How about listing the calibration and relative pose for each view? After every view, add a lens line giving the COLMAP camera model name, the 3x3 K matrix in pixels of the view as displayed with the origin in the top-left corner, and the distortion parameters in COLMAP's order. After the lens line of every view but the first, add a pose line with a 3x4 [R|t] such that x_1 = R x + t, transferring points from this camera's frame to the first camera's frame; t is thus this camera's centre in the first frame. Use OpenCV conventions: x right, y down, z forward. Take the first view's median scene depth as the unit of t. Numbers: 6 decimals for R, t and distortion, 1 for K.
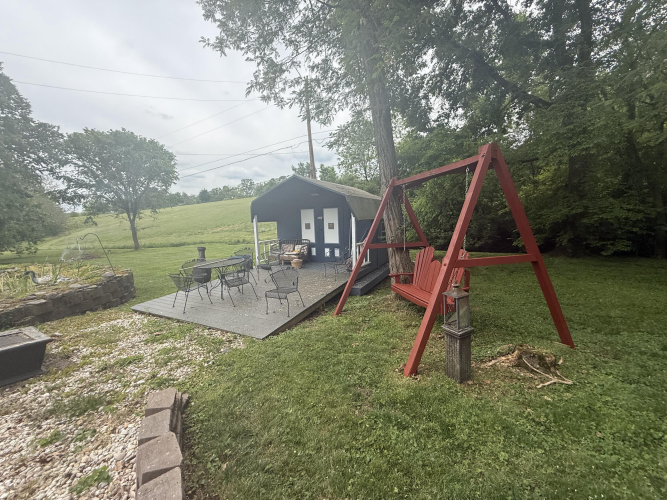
lens RADIAL K [[263.6, 0, 331.8], [0, 263.6, 252.0], [0, 0, 1]] dist [-0.006449, 0.001413]
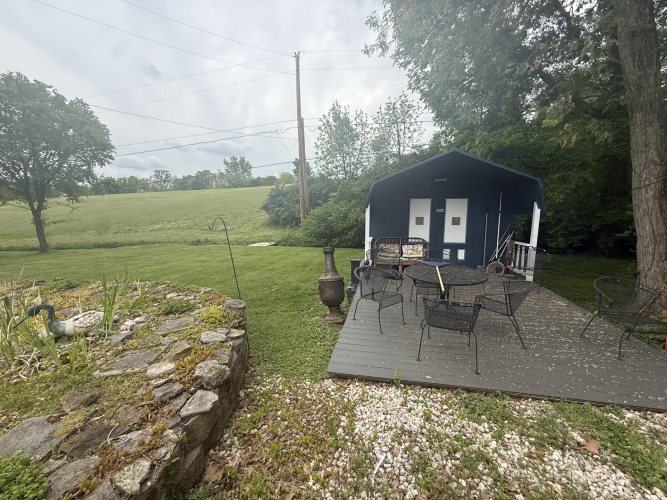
lens RADIAL K [[263.6, 0, 331.6], [0, 263.6, 251.6], [0, 0, 1]] dist [-0.006449, 0.001413]
pose [[0.961524, -0.003738, 0.274695, -0.549766], [0.005535, 0.999968, -0.005765, -0.003853], [-0.274665, 0.007063, 0.961514, 0.321391]]
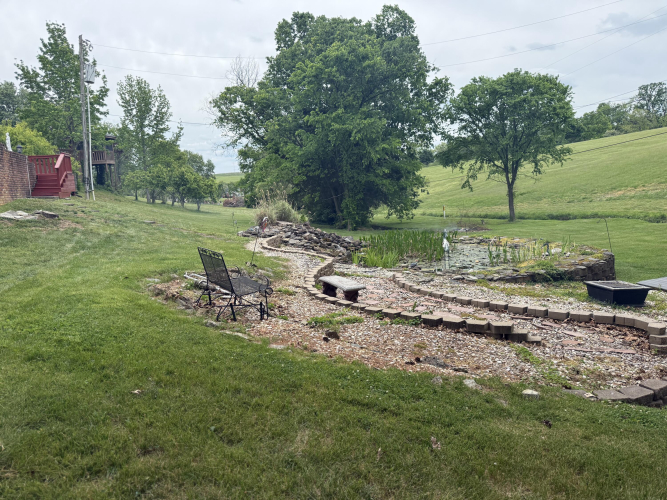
lens RADIAL K [[471.7, 0, 328.5], [0, 471.7, 245.2], [0, 0, 1]] dist [-0.007001, 0.001498]
pose [[0.636010, 0.100082, -0.765163, -0.014019], [-0.065587, 0.994977, 0.075625, -0.018378], [0.768889, 0.002087, 0.639379, -0.915471]]
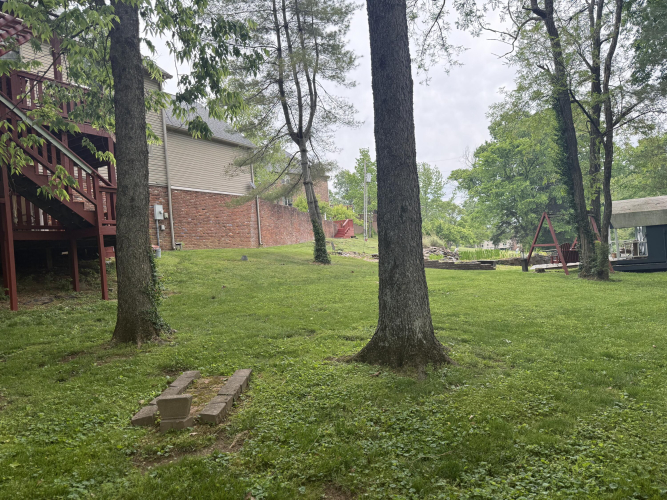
lens RADIAL K [[471.7, 0, 332.2], [0, 471.7, 248.8], [0, 0, 1]] dist [-0.007001, 0.001498]
pose [[0.018875, 0.030952, -0.999343, 2.666321], [-0.084856, 0.995964, 0.029244, -0.013168], [0.996214, 0.084249, 0.021425, -0.696670]]
